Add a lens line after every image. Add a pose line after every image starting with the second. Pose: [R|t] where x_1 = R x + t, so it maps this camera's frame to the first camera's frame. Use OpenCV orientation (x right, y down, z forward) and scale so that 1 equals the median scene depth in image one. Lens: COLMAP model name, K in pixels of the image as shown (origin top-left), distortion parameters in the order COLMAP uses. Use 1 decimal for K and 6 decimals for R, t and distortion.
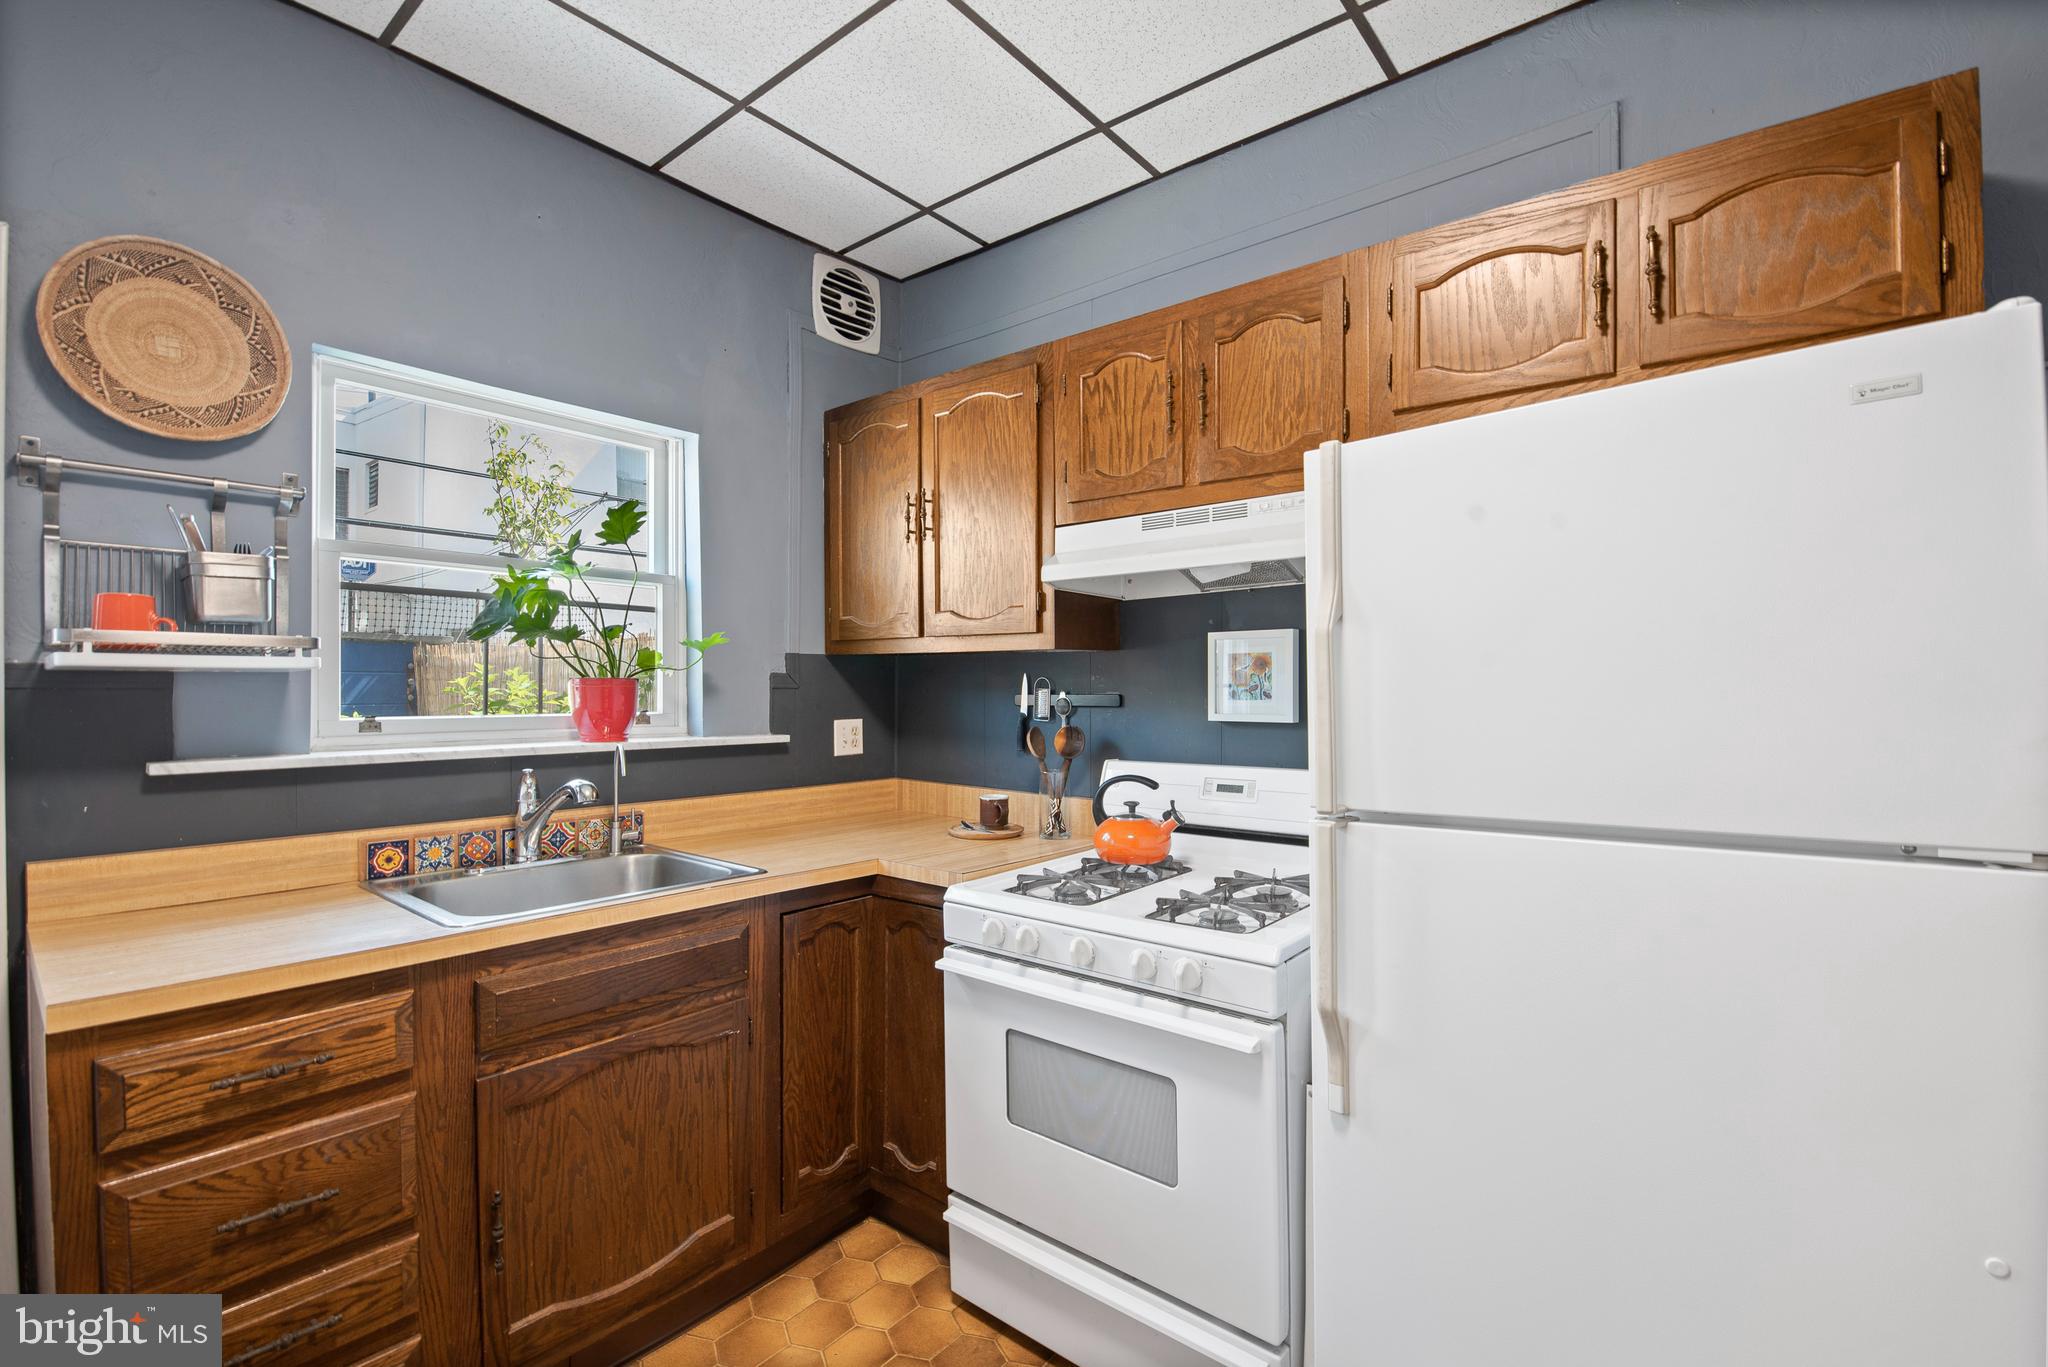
lens RADIAL K [[894.3, 0, 1024.0], [0, 894.3, 691.4], [0, 0, 1]] dist [-0.002471, -0.008923]
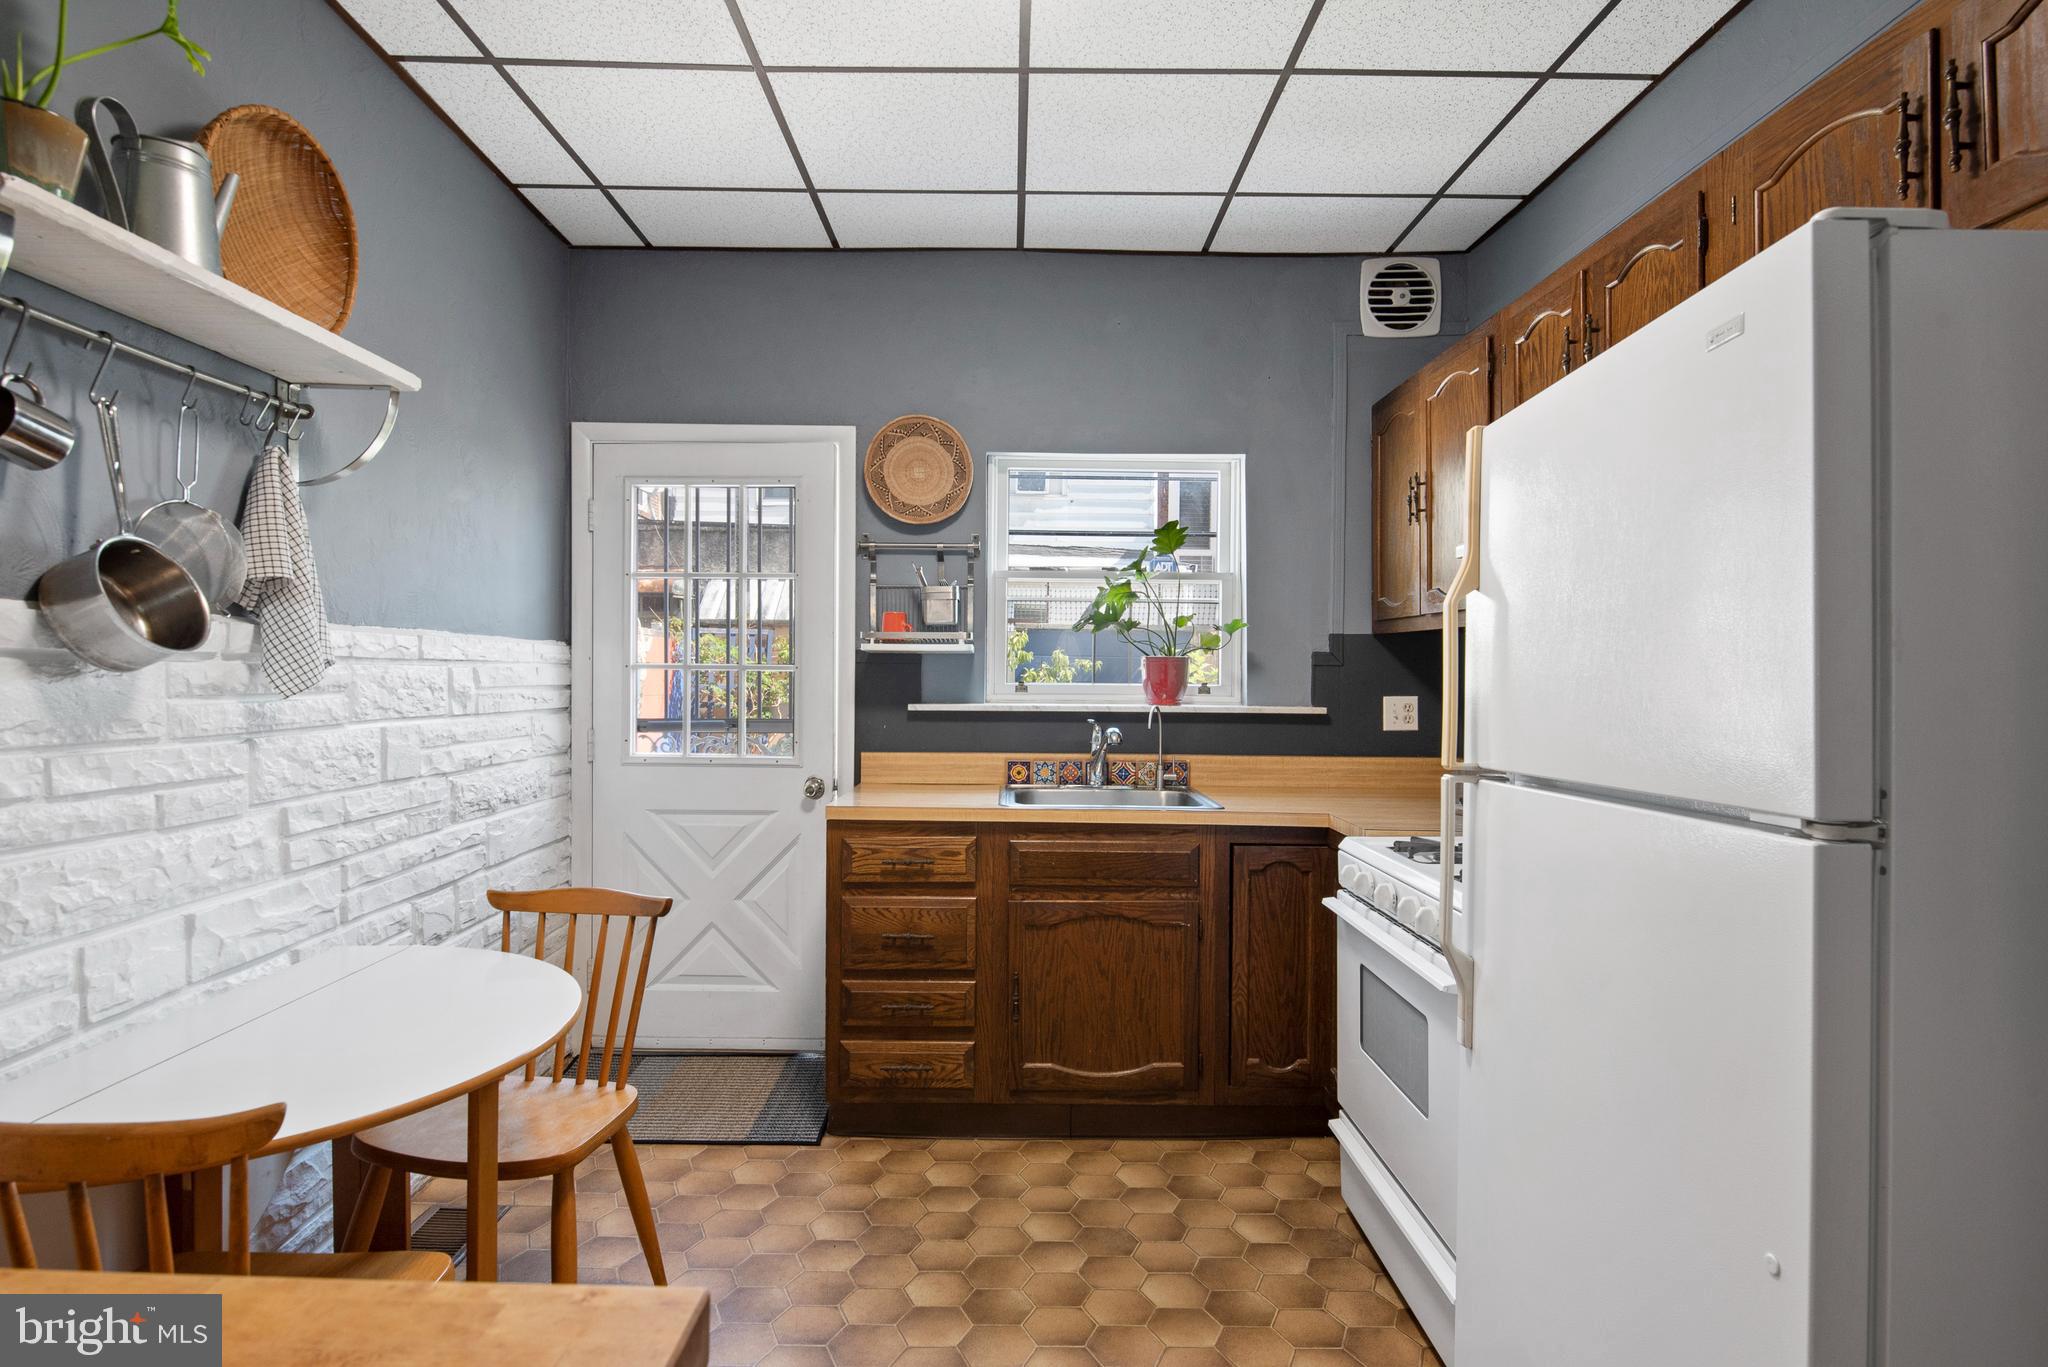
lens RADIAL K [[1022.6, 0, 1016.4], [0, 1022.6, 677.2], [0, 0, 1]] dist [-0.003496, -0.007075]
pose [[0.637889, 0.006323, -0.770102, 0.682346], [-0.009509, 0.999955, 0.000333, 0.020692], [0.770069, 0.007110, 0.637920, -0.153584]]
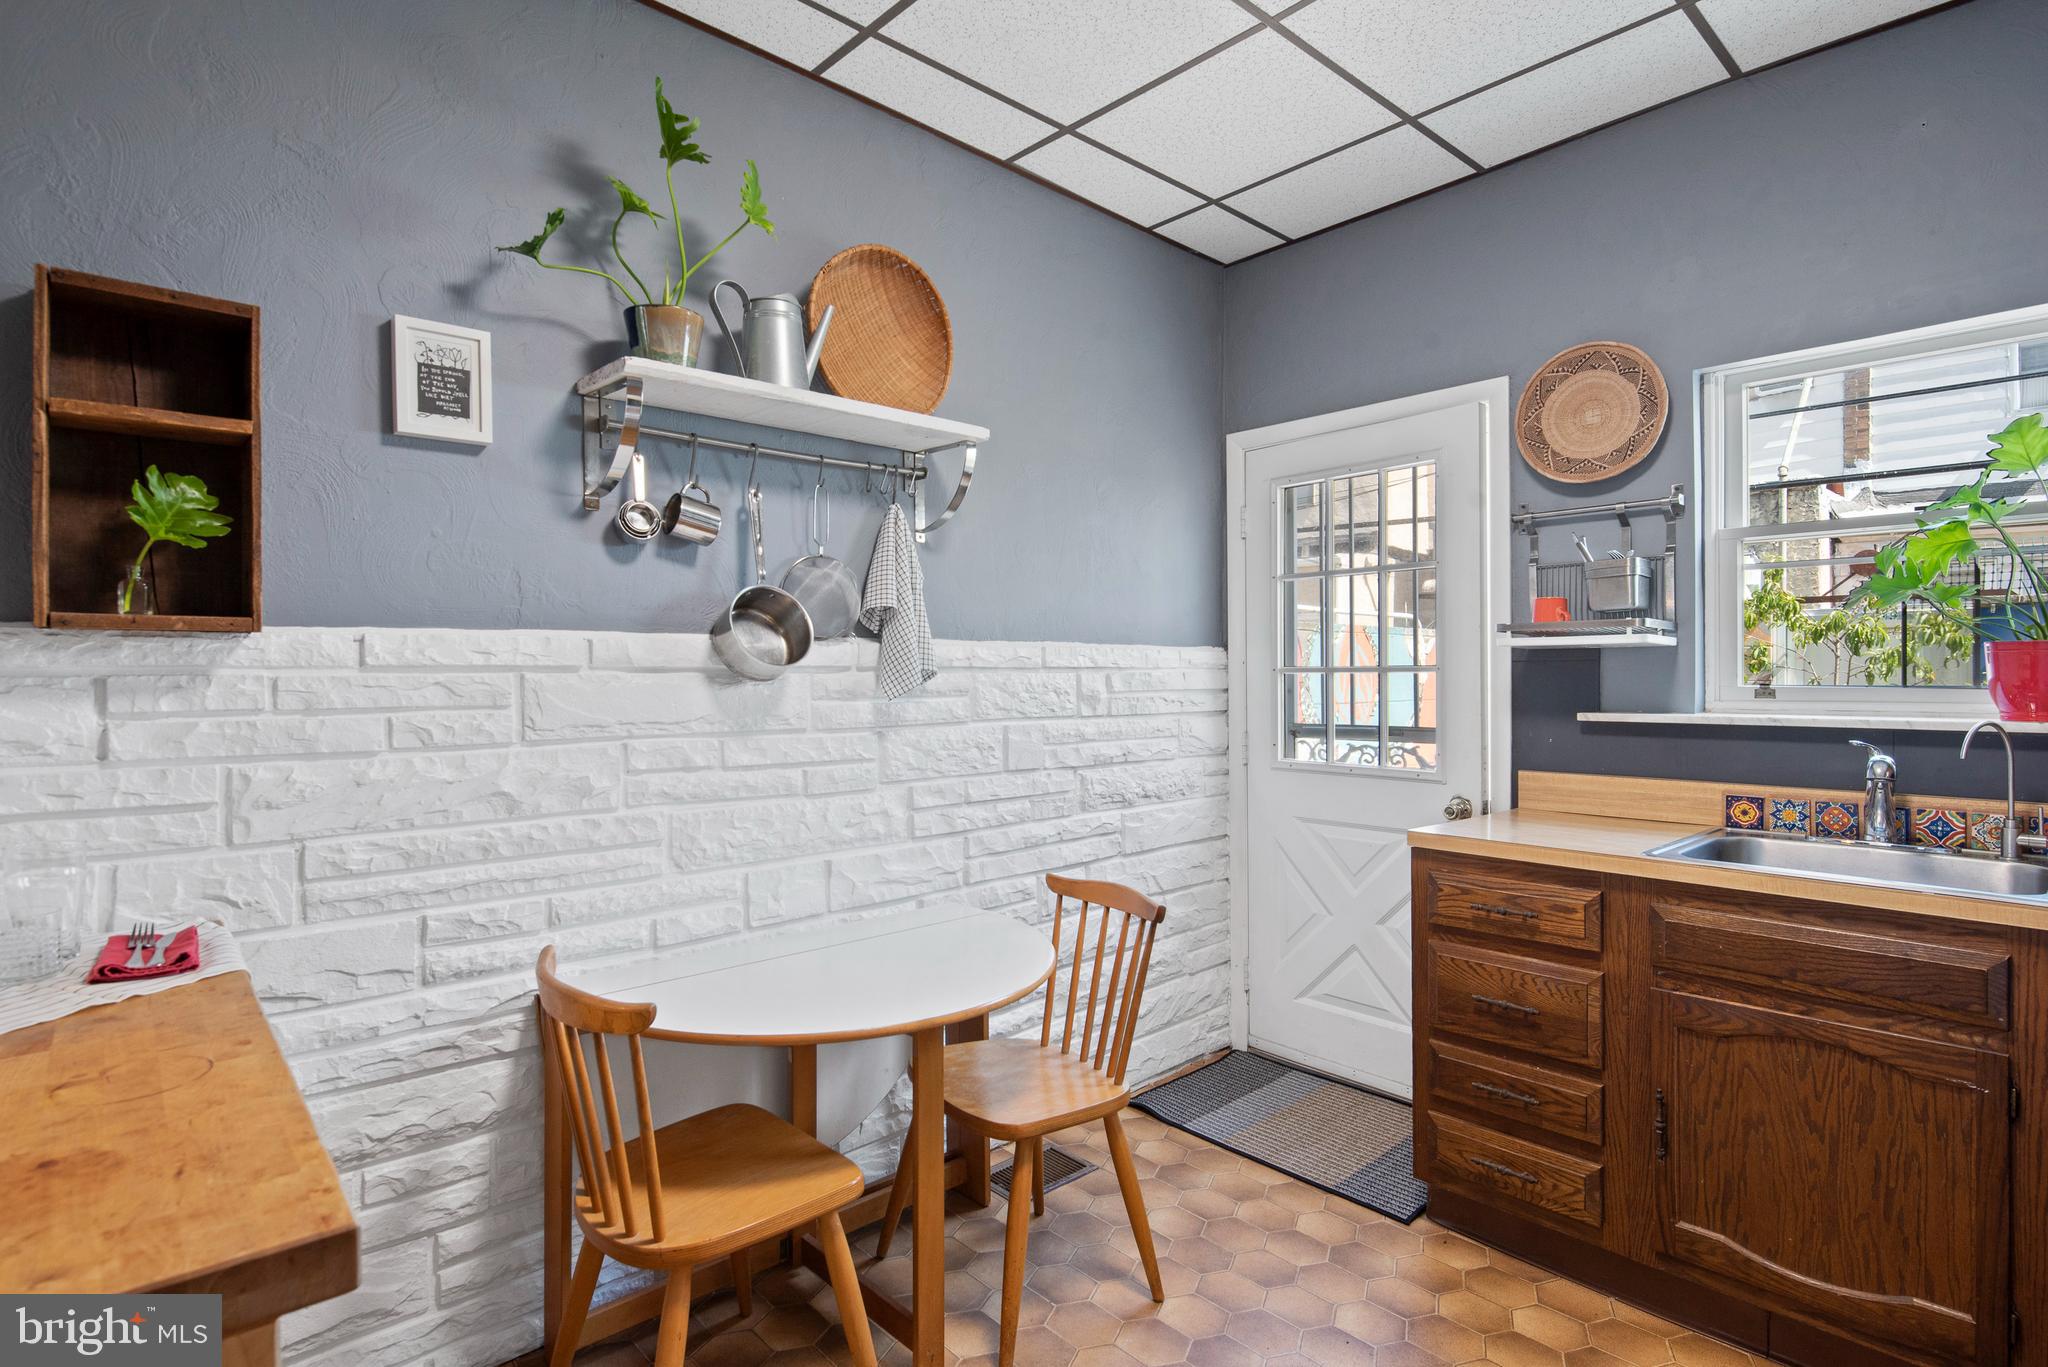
lens RADIAL K [[1022.6, 0, 1004.7], [0, 1022.6, 674.5], [0, 0, 1]] dist [-0.003496, -0.007075]
pose [[-0.159624, -0.000903, -0.987177, 0.699287], [0.002053, 0.999997, -0.001246, 0.017301], [0.987176, -0.002226, -0.159622, 0.302295]]
